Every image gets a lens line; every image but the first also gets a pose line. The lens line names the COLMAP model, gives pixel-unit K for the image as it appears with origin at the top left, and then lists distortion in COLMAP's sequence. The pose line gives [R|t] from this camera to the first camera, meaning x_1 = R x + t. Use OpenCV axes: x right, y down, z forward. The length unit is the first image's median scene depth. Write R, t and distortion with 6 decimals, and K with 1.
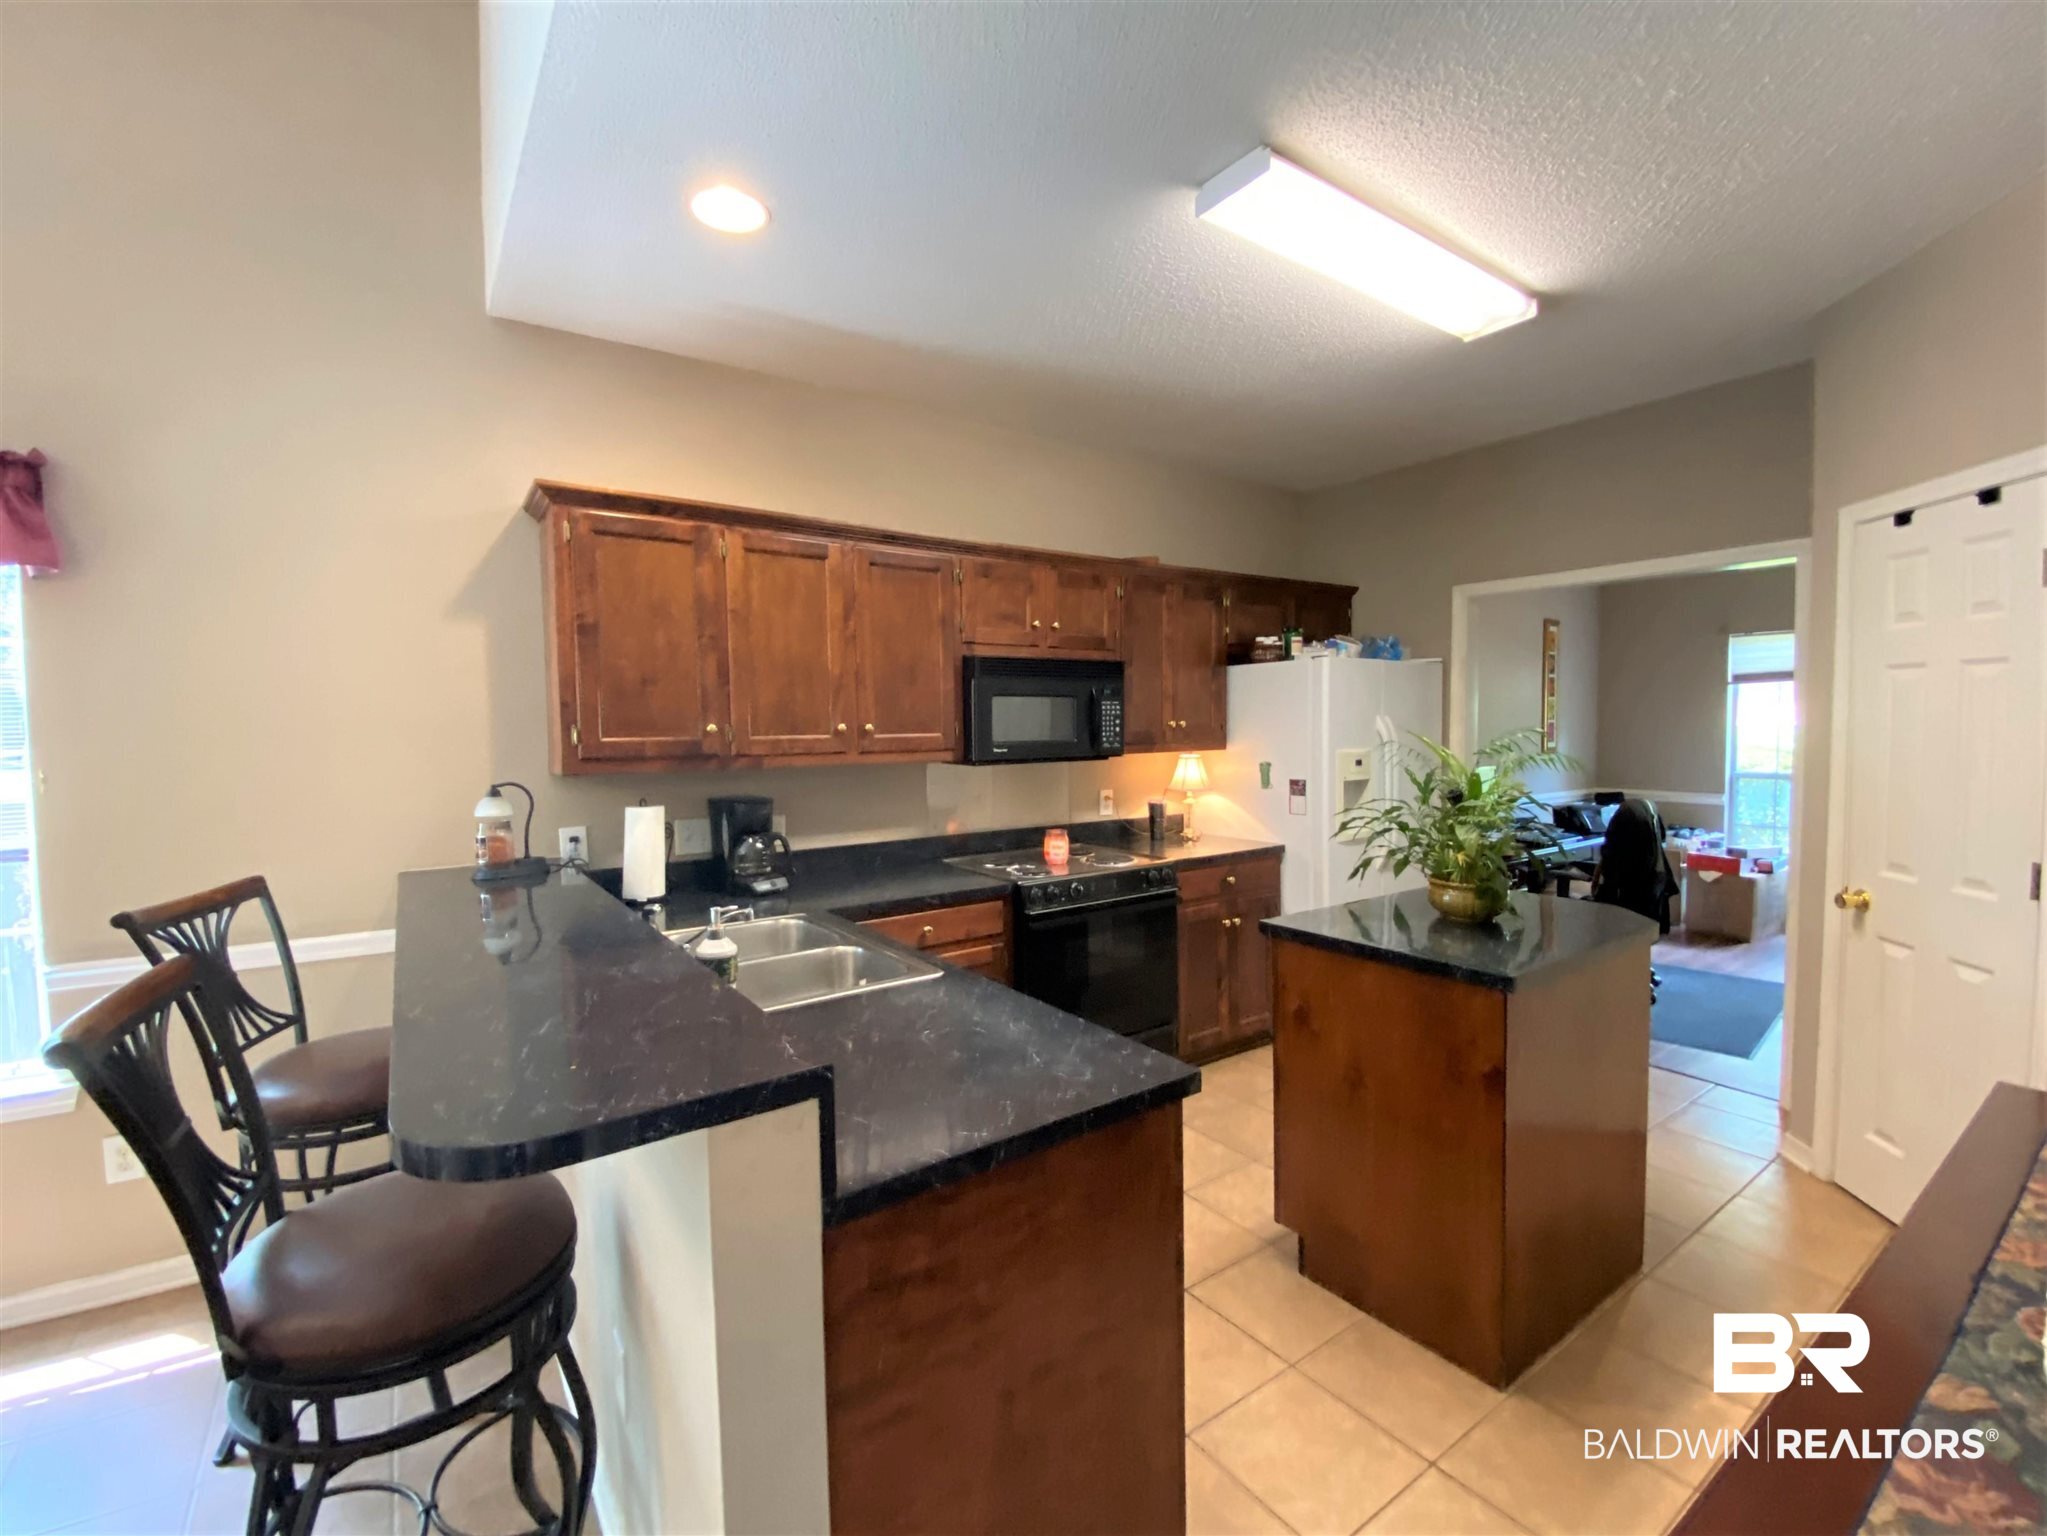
lens RADIAL K [[853.5, 0, 958.0], [0, 853.5, 769.7], [0, 0, 1]] dist [0.065540, -0.043080]
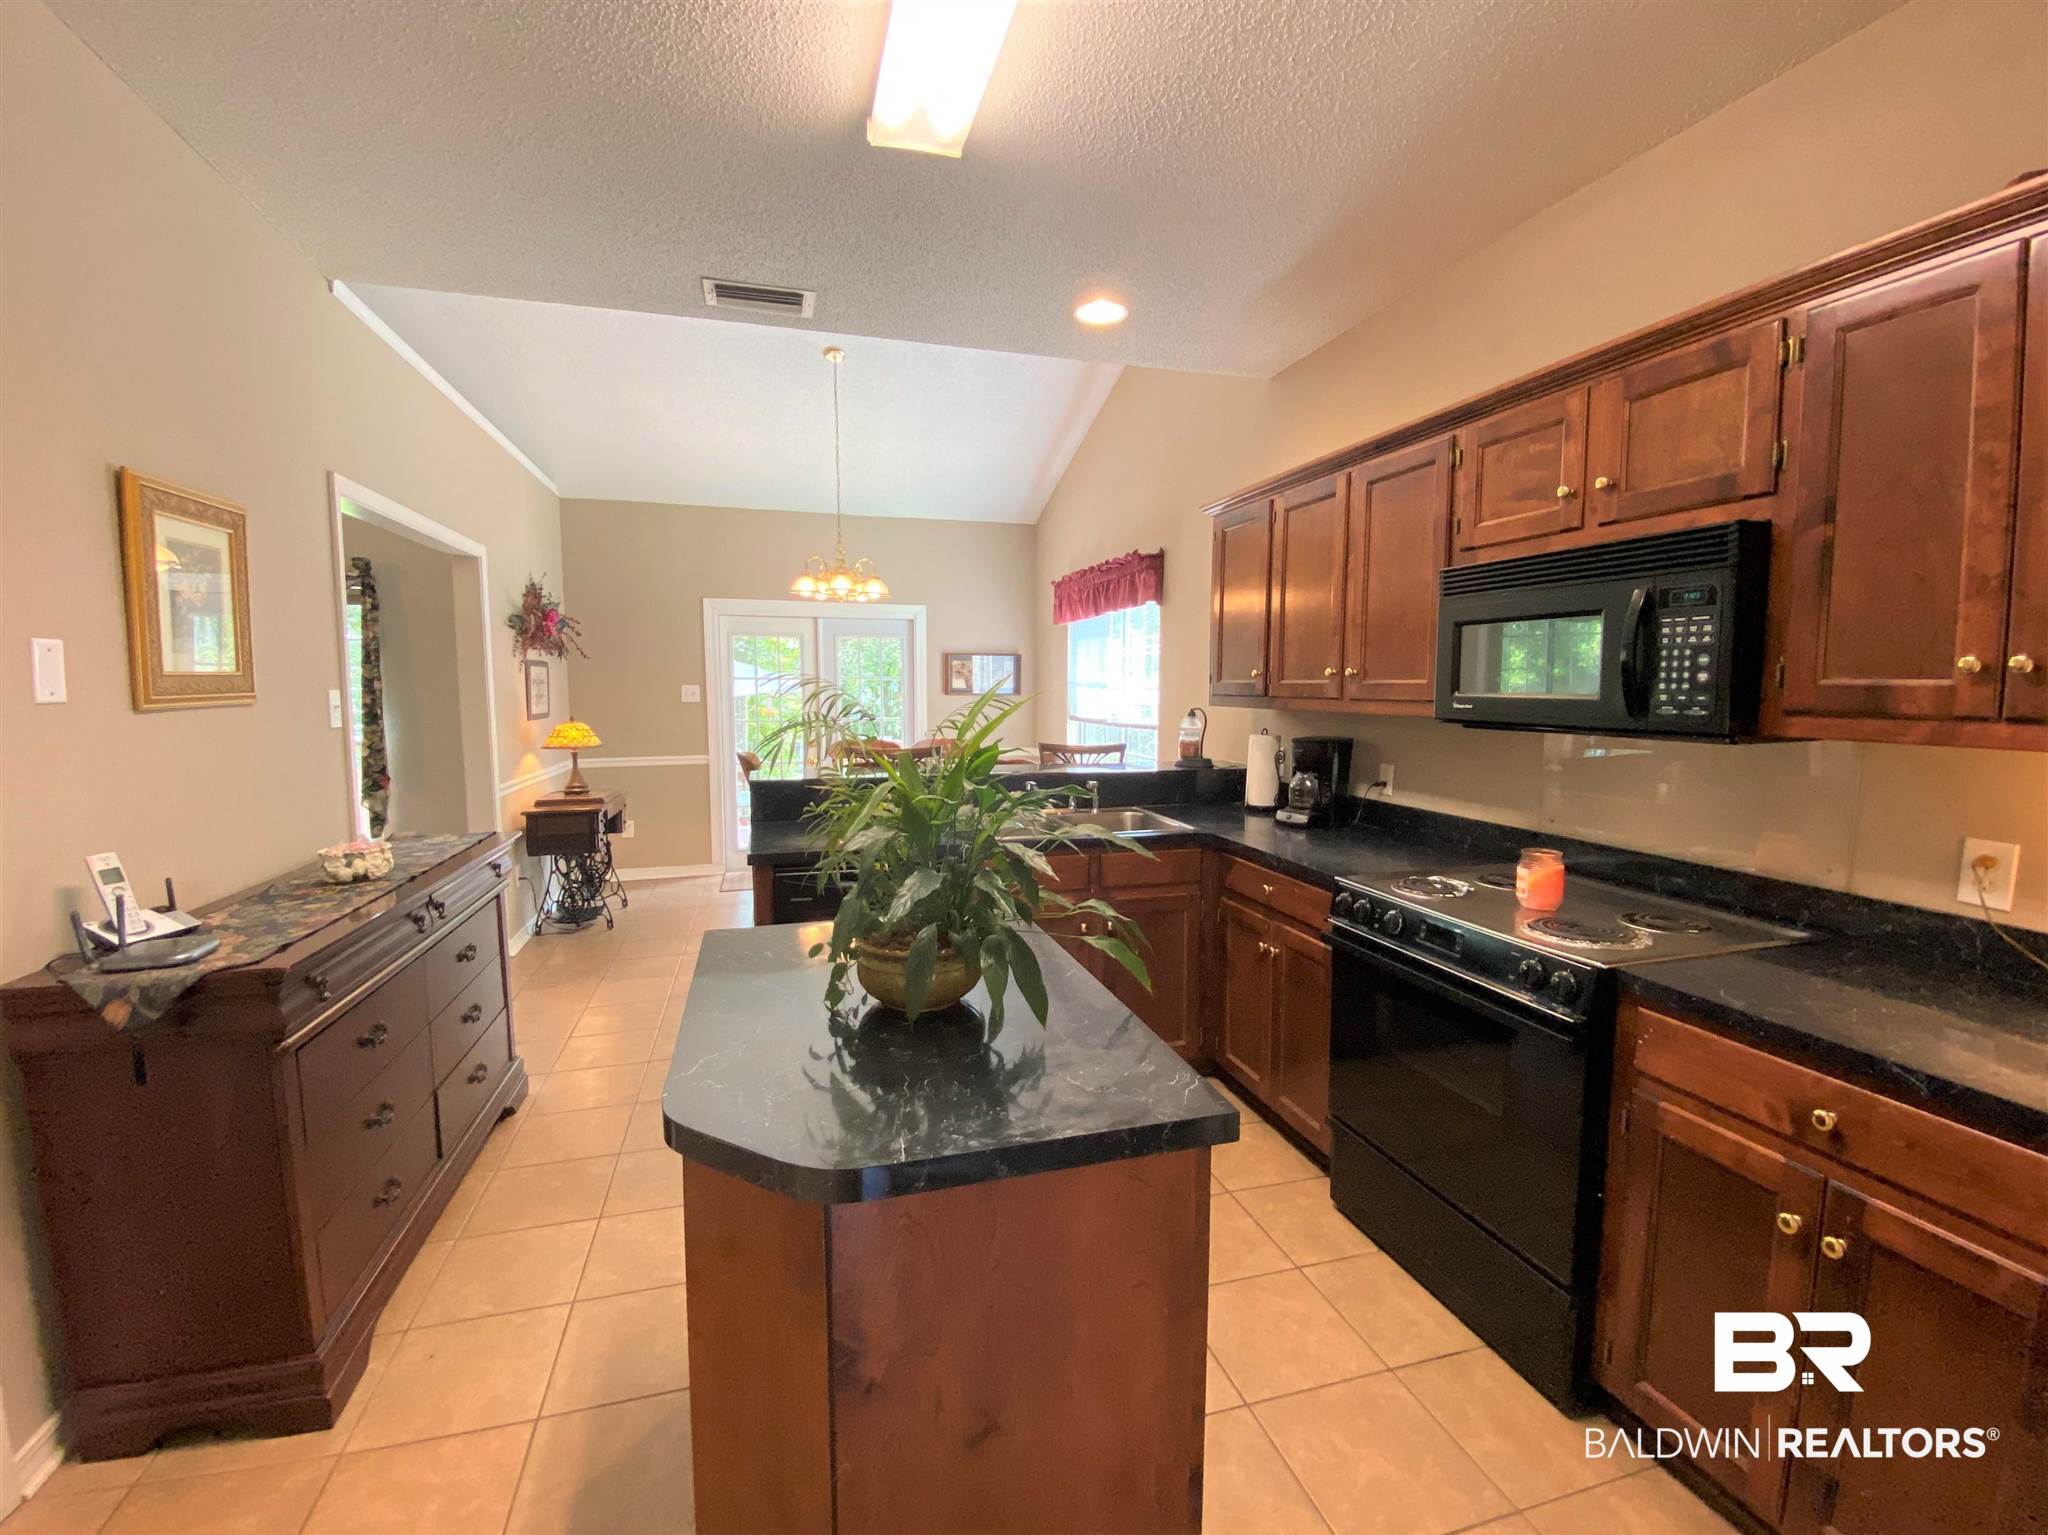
lens RADIAL K [[854.5, 0, 1020.3], [0, 854.5, 763.3], [0, 0, 1]] dist [0.000961, -0.019315]
pose [[-0.282904, 0.100545, -0.953864, 0.870257], [-0.051570, 0.991458, 0.119802, -0.044236], [0.957761, 0.083083, -0.275302, 0.938889]]
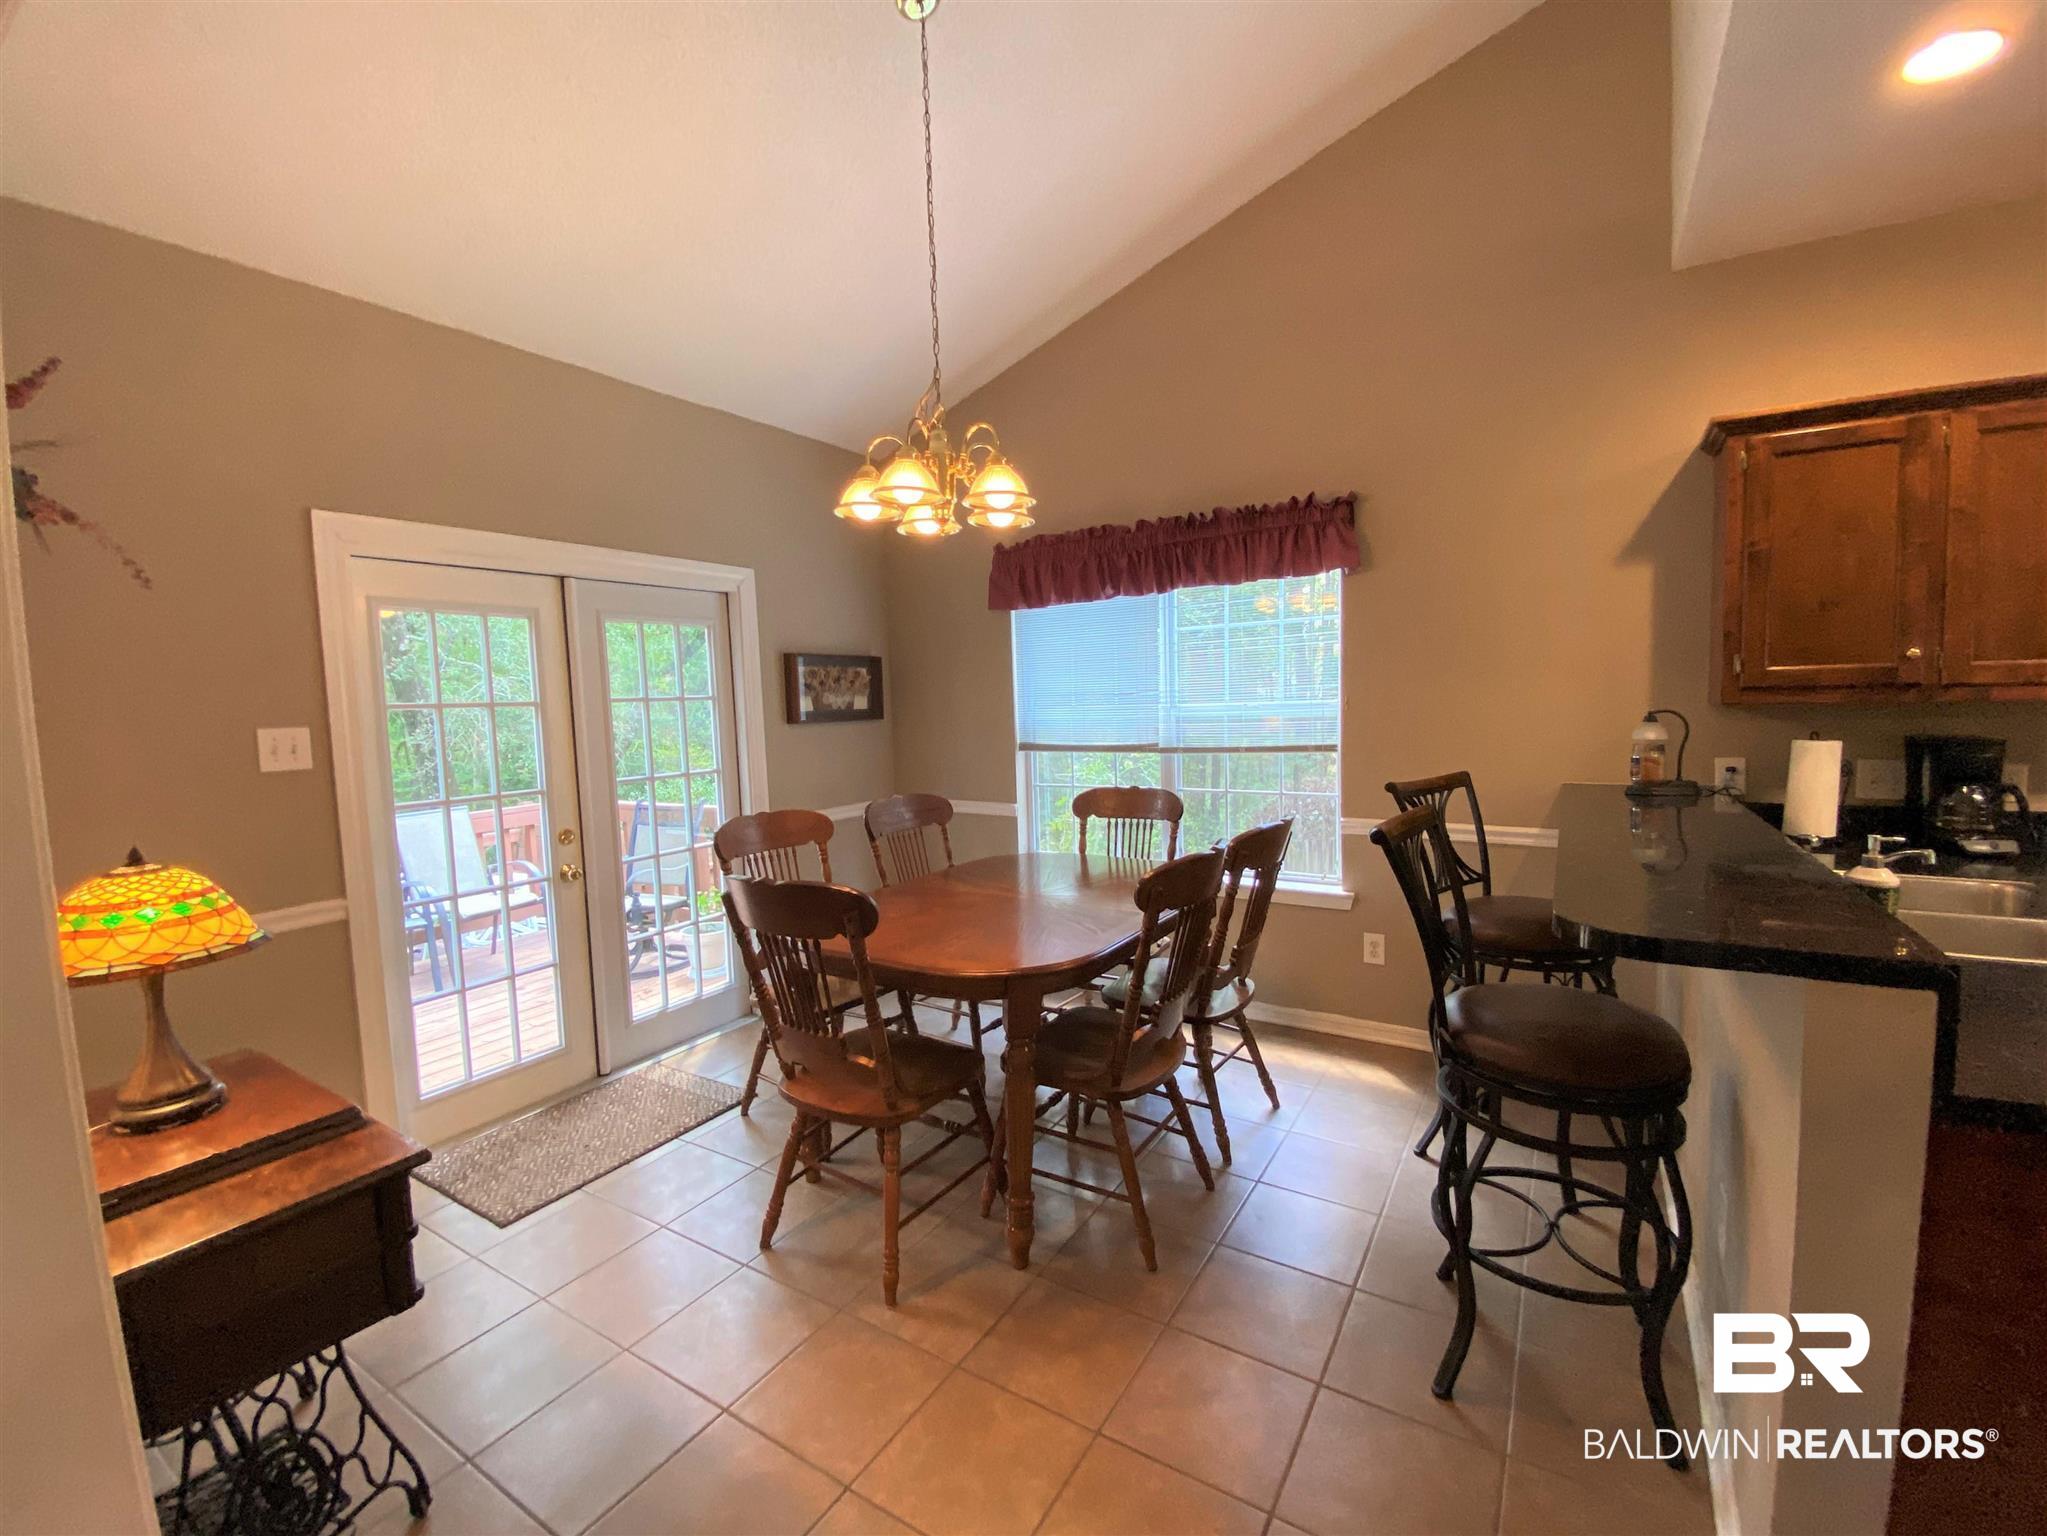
lens RADIAL K [[854.0, 0, 1019.8], [0, 854.0, 763.8], [0, 0, 1]] dist [0.000961, -0.019315]
pose [[0.414310, 0.069807, -0.907455, 0.093075], [-0.022624, 0.997536, 0.066407, 0.024403], [0.909855, -0.006983, 0.414869, -0.141847]]
